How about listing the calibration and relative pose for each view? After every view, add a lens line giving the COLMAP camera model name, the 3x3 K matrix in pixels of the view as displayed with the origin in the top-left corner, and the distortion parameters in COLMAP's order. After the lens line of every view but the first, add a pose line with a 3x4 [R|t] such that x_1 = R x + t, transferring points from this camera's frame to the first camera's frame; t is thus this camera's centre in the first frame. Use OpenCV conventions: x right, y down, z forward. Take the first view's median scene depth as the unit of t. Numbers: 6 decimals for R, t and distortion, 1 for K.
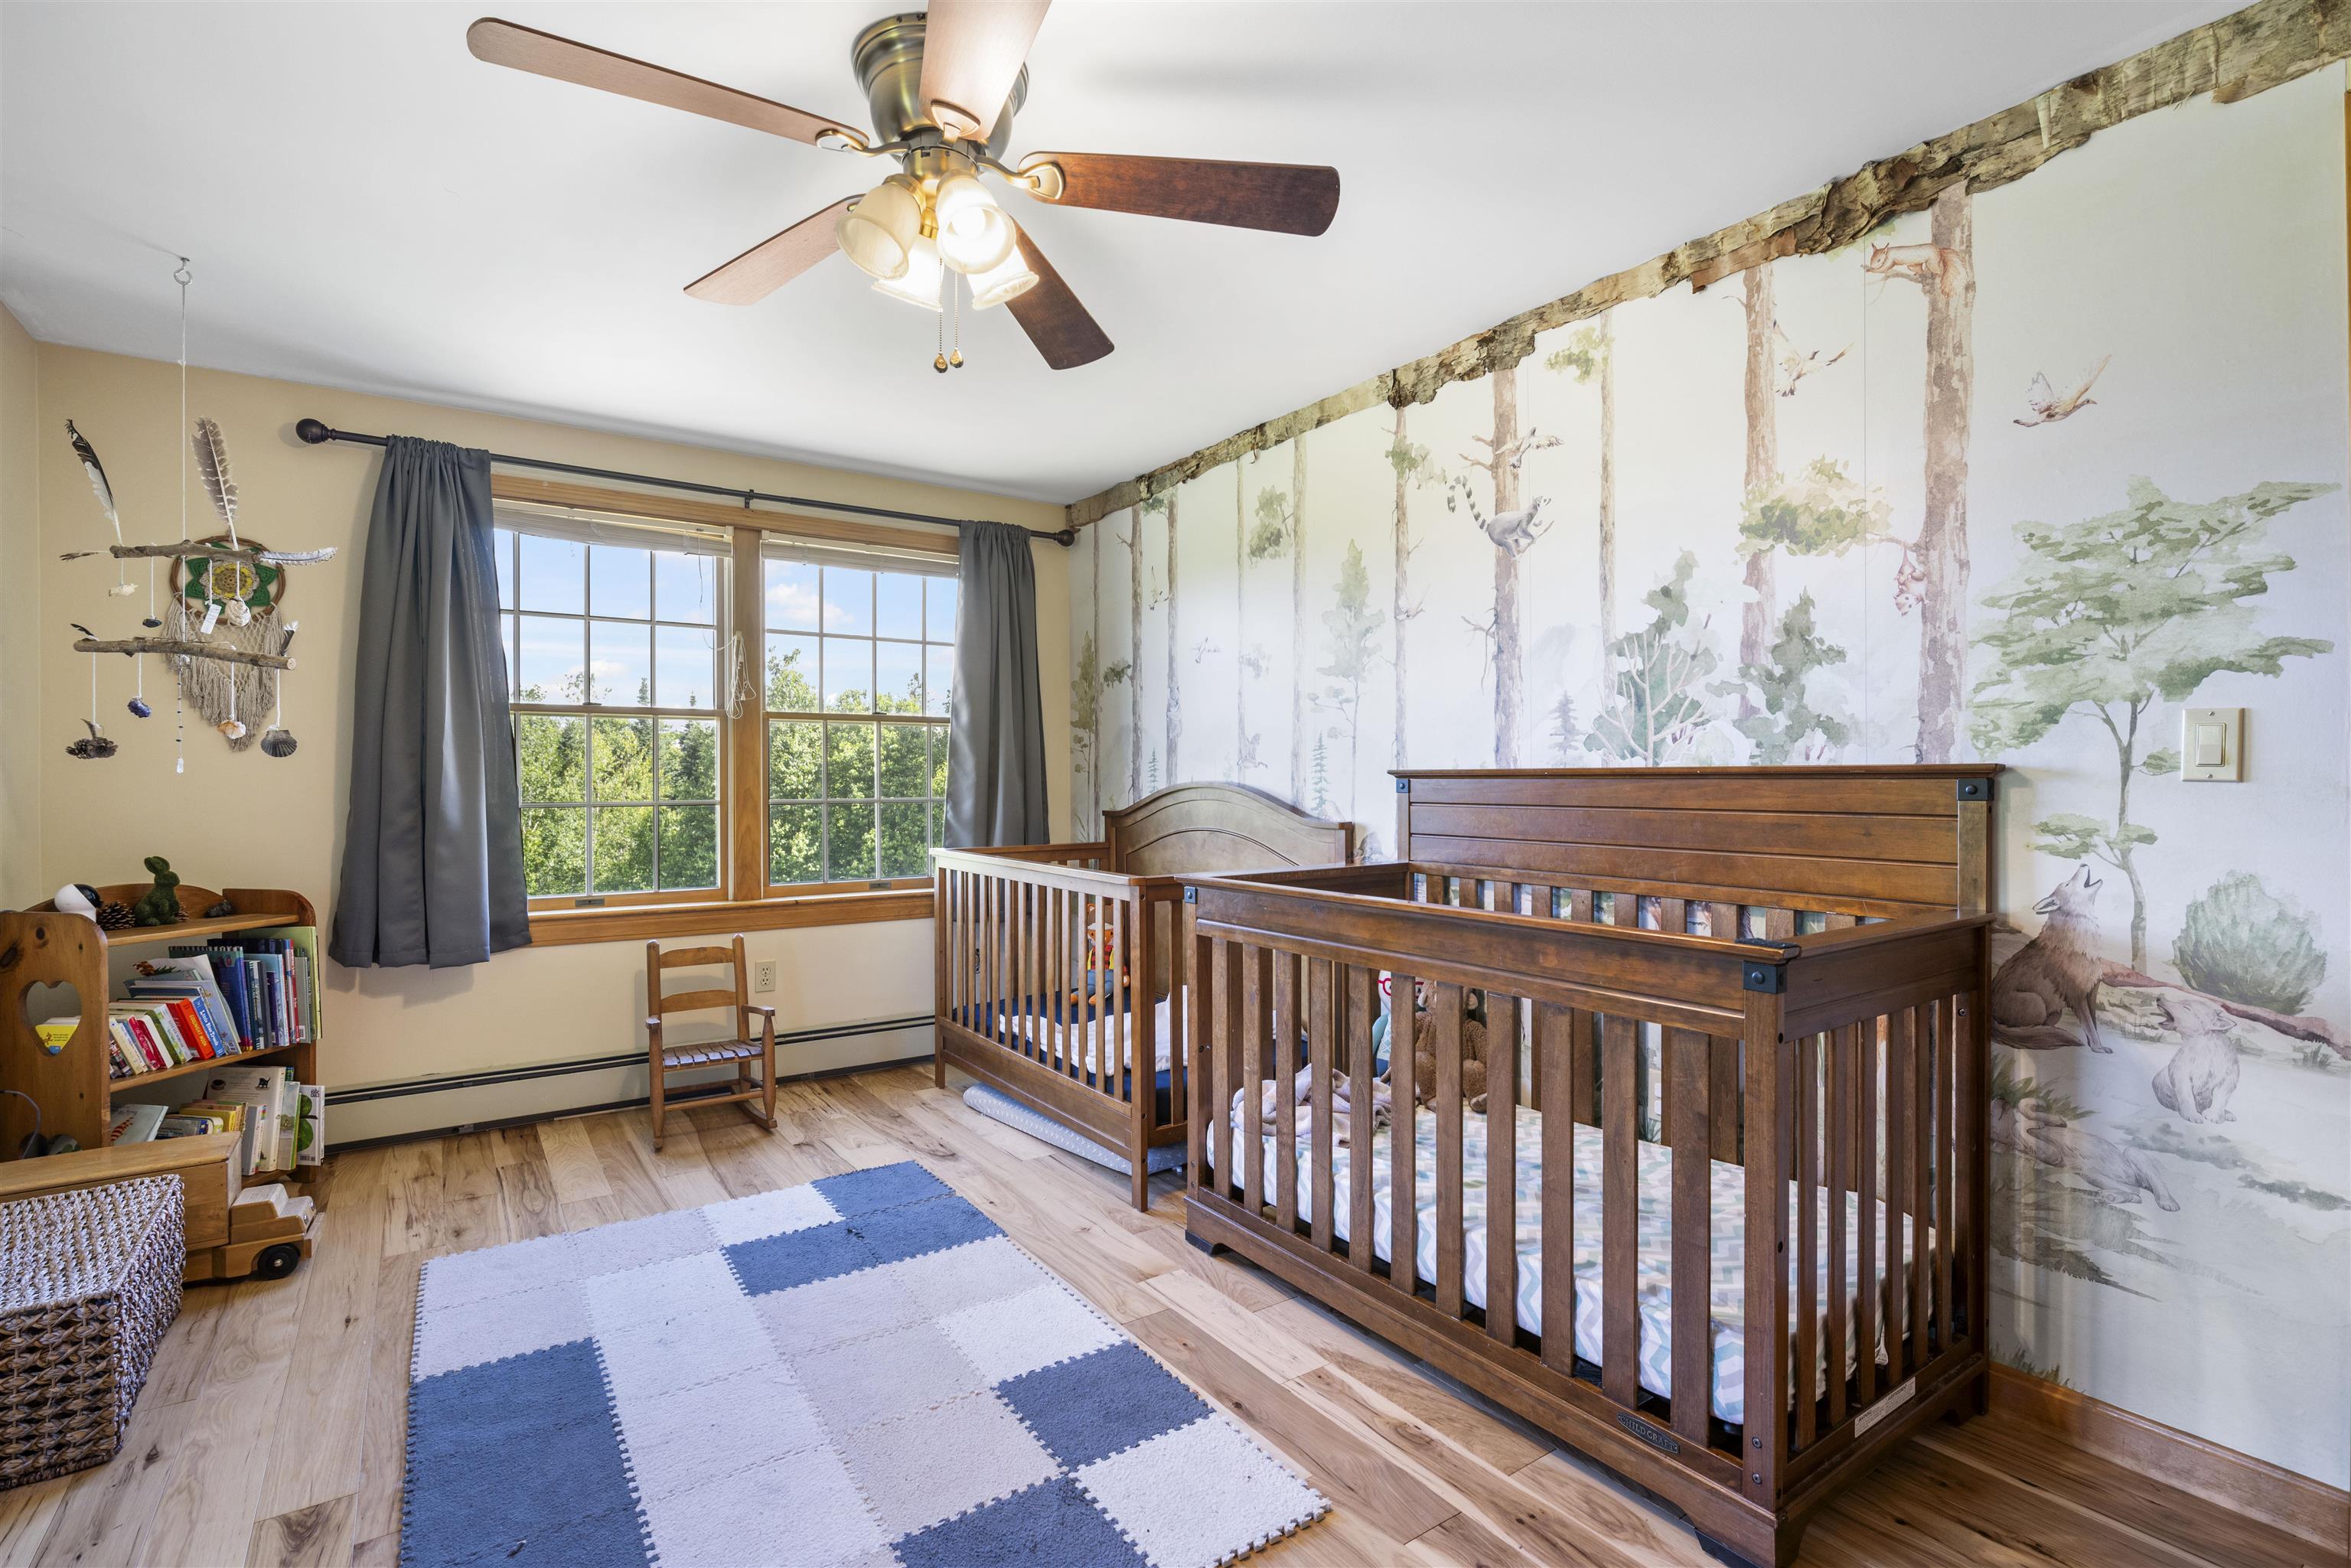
lens RADIAL K [[1082.4, 0, 1175.5], [0, 1082.4, 784.0], [0, 0, 1]] dist [-0.005112, -0.001211]
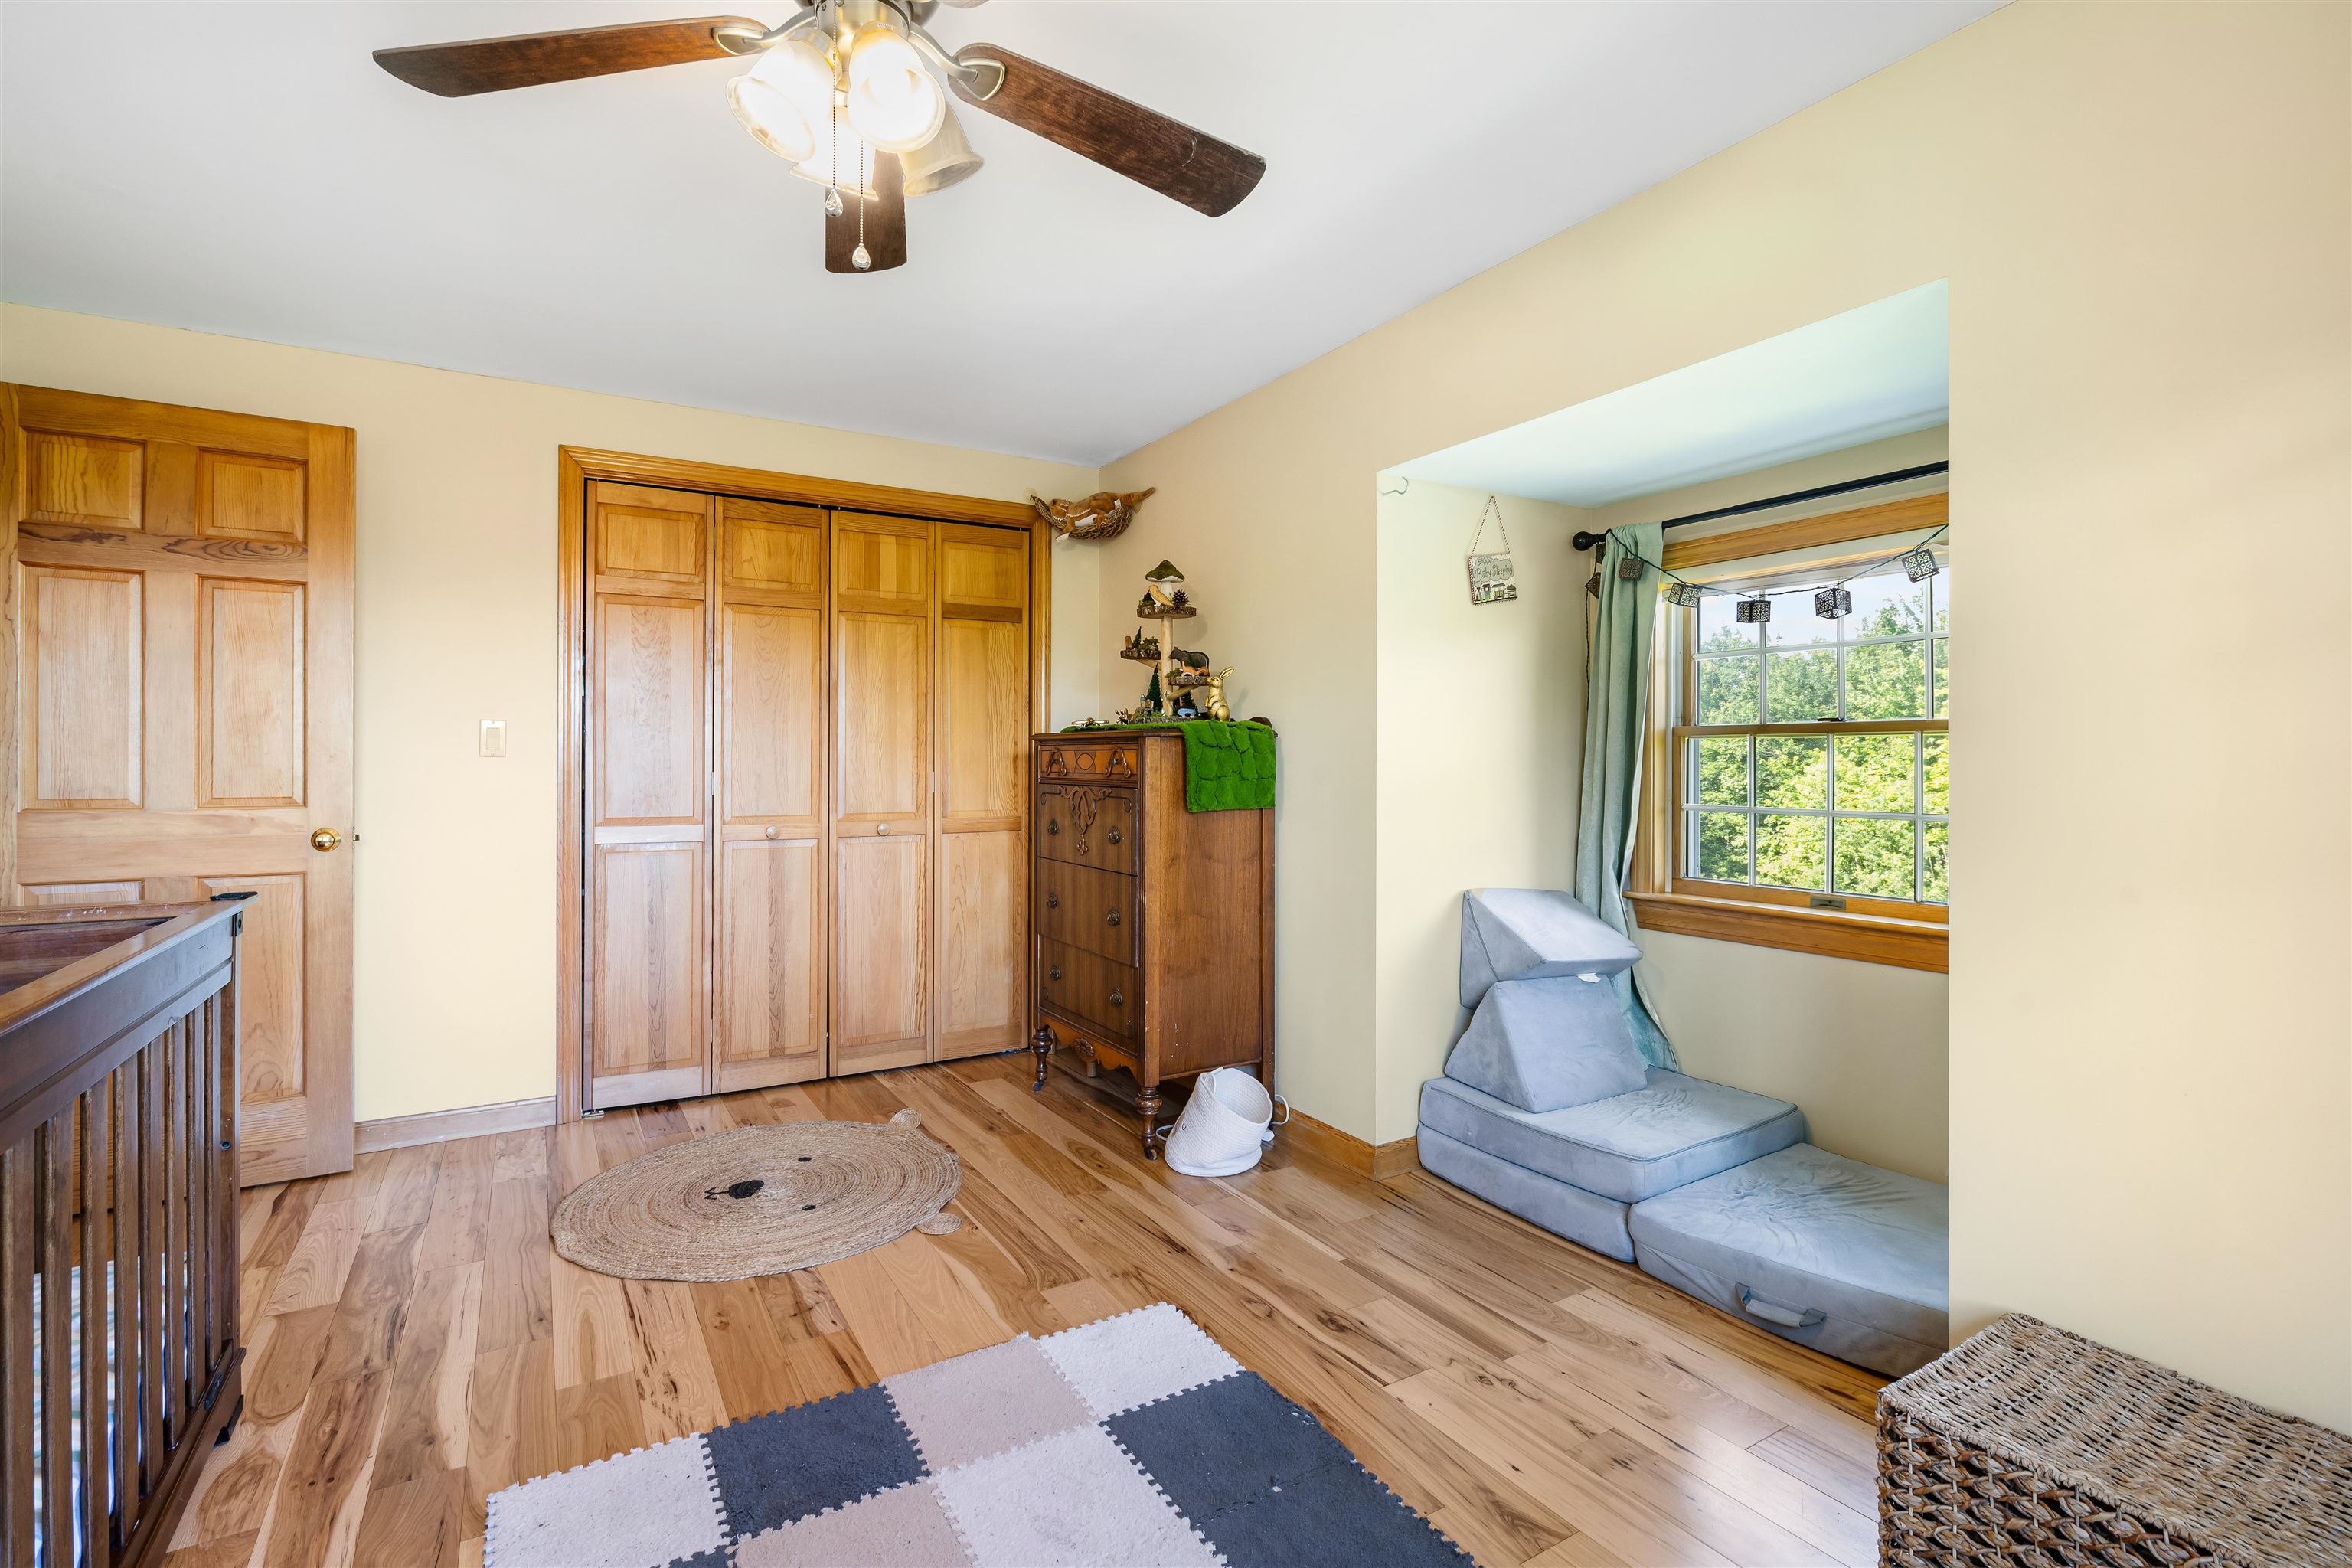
lens RADIAL K [[1089.9, 0, 1171.8], [0, 1089.9, 760.8], [0, 0, 1]] dist [-0.001935, -0.000586]
pose [[-0.997274, 0.005520, 0.073578, -0.342000], [0.005800, 0.999977, 0.003593, -0.001791], [-0.073556, 0.004010, -0.997283, 1.201598]]
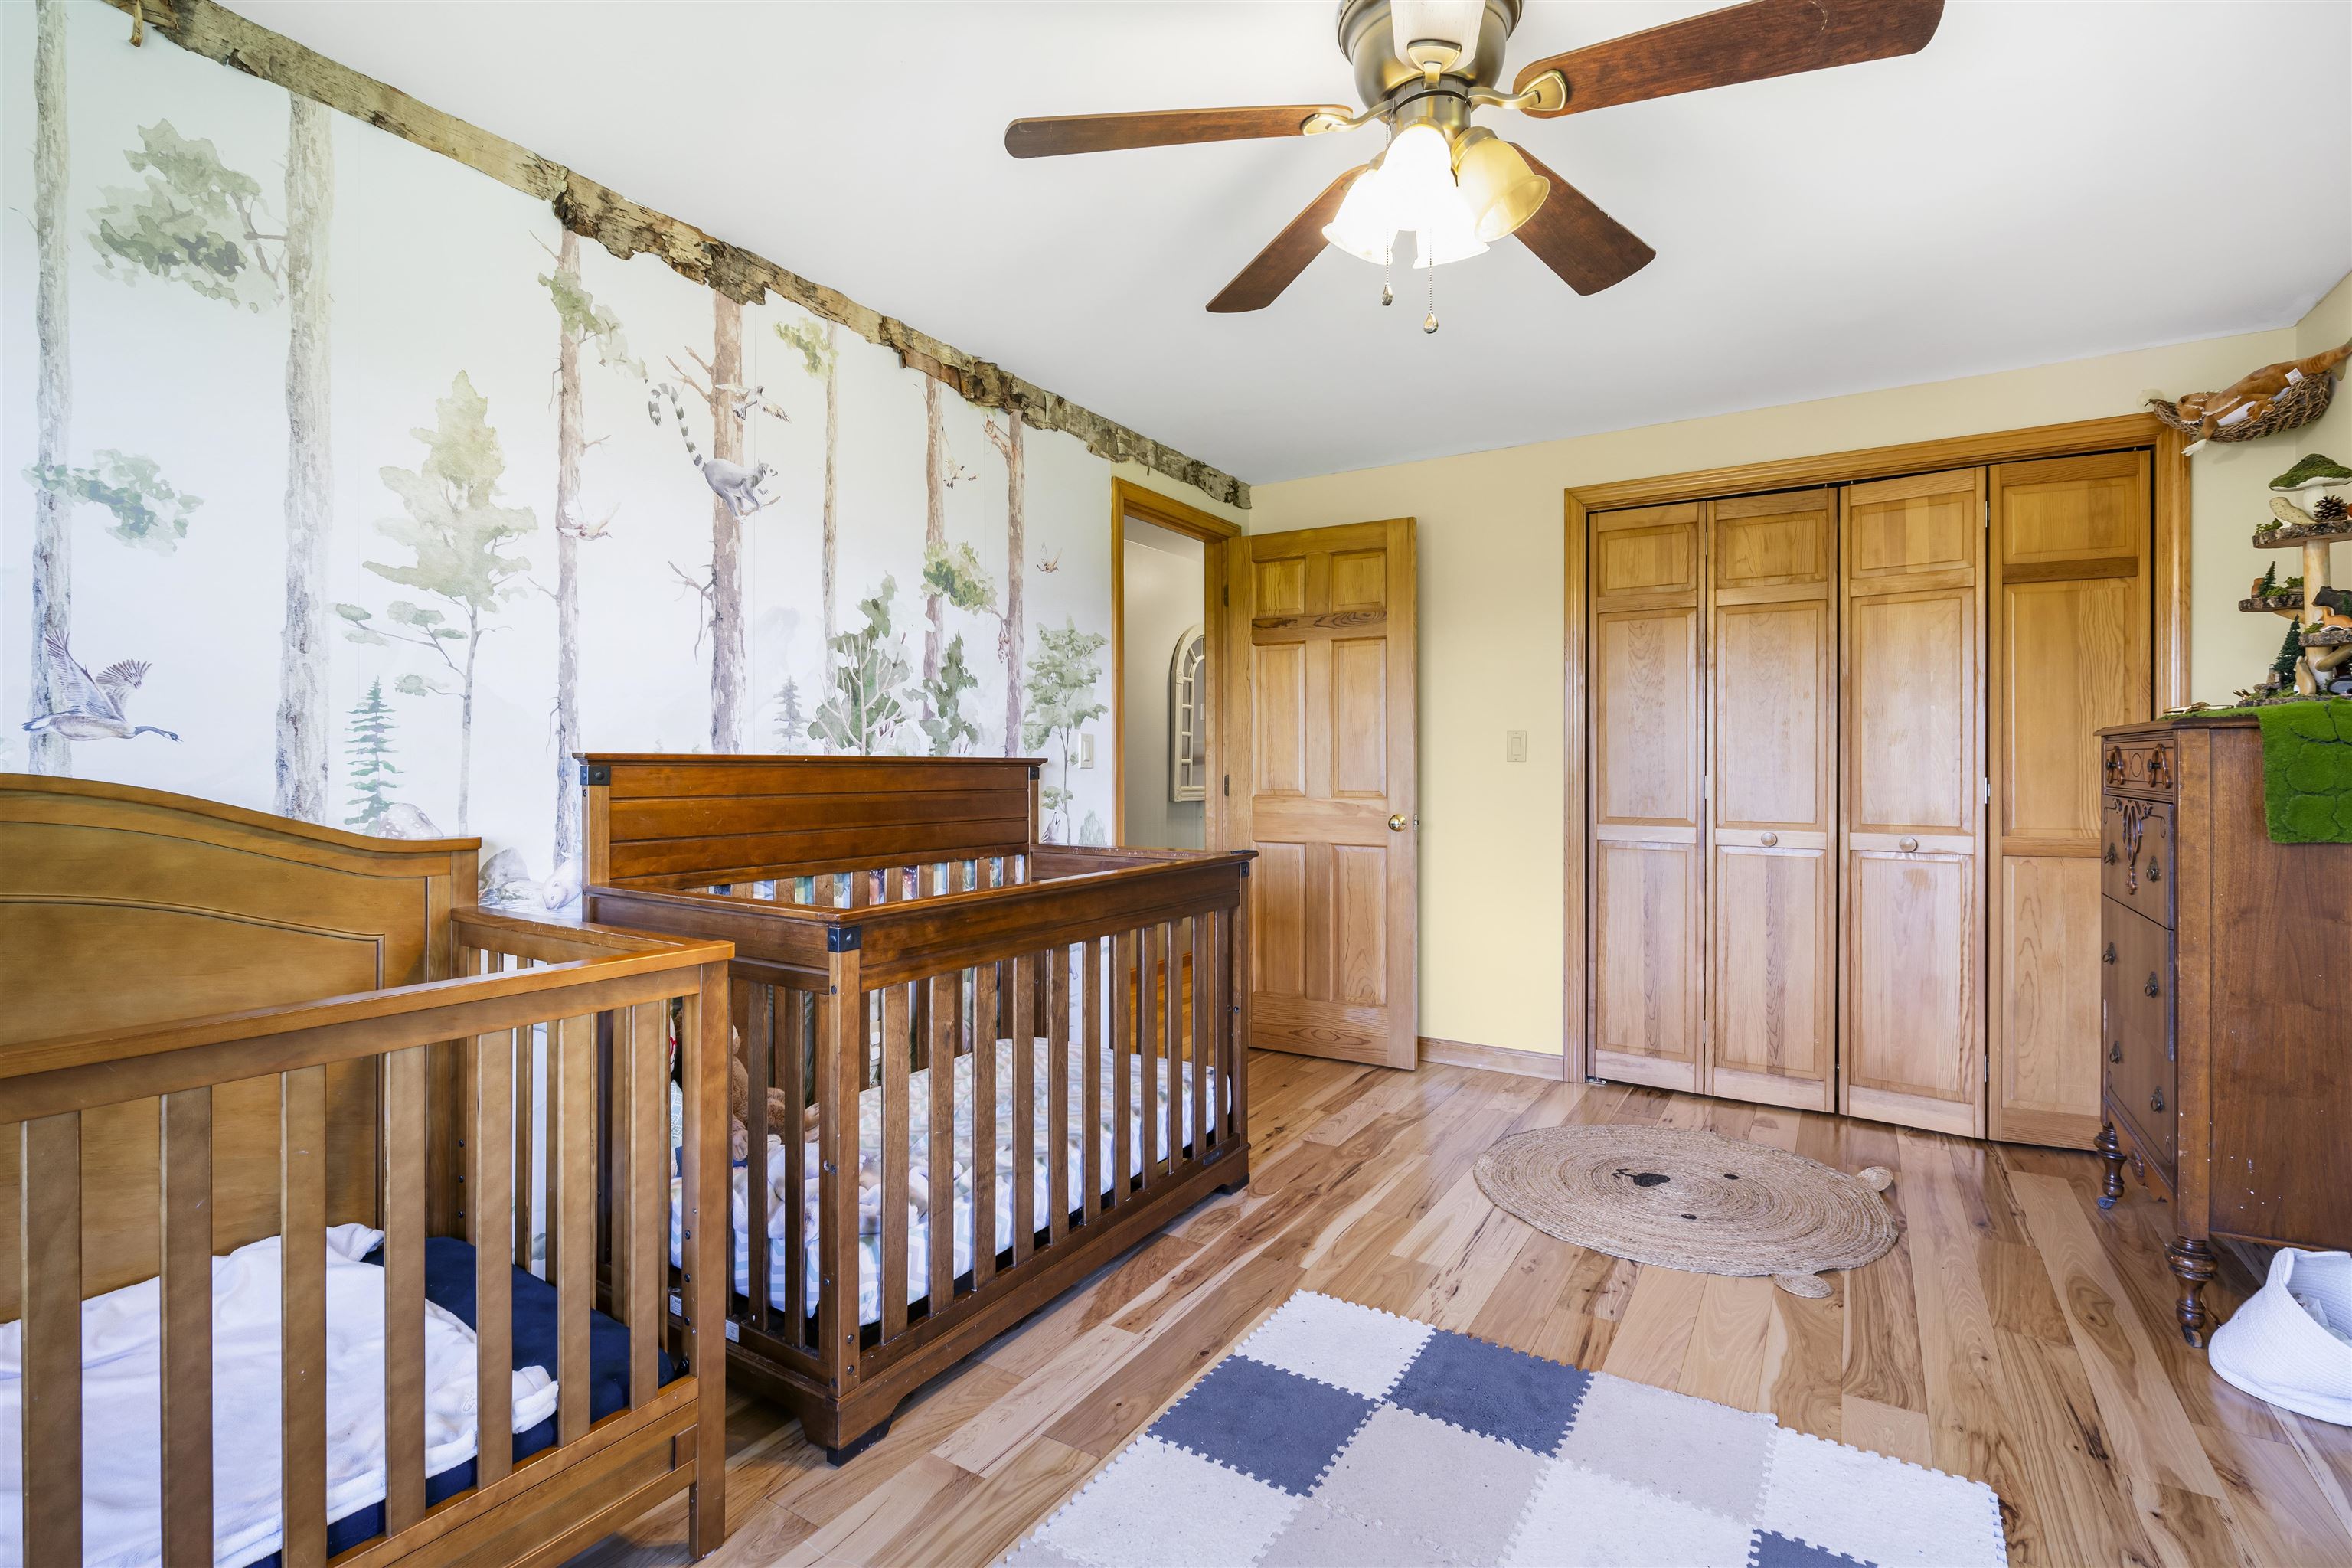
lens RADIAL K [[1087.7, 0, 1167.0], [0, 1087.7, 770.1], [0, 0, 1]] dist [-0.000242, -0.000445]
pose [[-0.393355, 0.001876, 0.919385, -0.660223], [0.007298, 0.999973, 0.001083, 0.000133], [-0.919358, 0.007136, -0.393358, 1.050352]]
